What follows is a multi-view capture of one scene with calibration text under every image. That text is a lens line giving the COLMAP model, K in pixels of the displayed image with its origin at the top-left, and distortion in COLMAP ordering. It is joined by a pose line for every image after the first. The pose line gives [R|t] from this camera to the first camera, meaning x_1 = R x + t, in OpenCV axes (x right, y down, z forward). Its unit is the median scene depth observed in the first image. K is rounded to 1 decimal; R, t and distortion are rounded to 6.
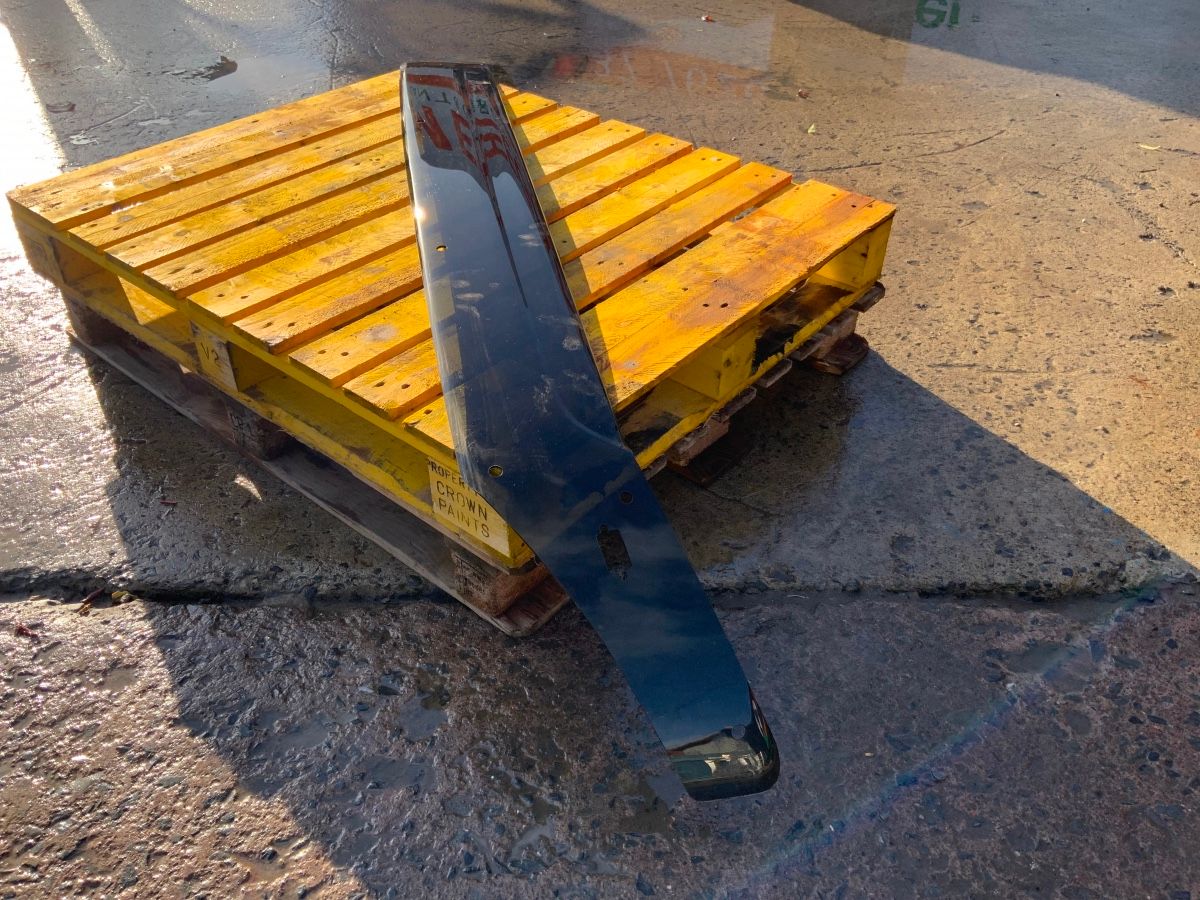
lens RADIAL K [[994.5, 0, 593.9], [0, 994.5, 444.2], [0, 0, 1]] dist [0.065987, -0.131763]
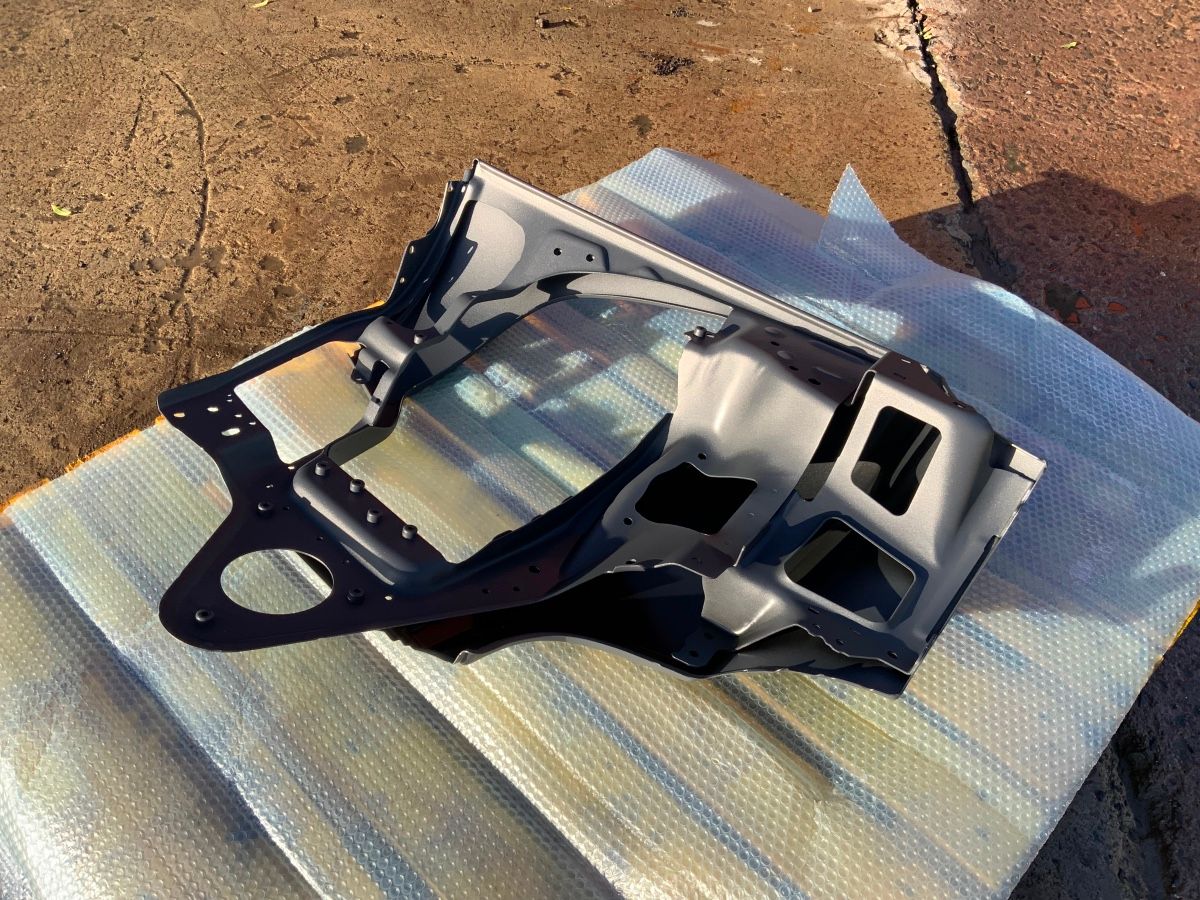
lens RADIAL K [[994.5, 0, 595.9], [0, 994.5, 456.7], [0, 0, 1]] dist [0.065987, -0.131763]
pose [[0.100816, -0.751568, 0.651906, -0.456987], [0.587430, 0.573803, 0.570680, -0.563003], [-0.802971, 0.325415, 0.499343, 0.598872]]
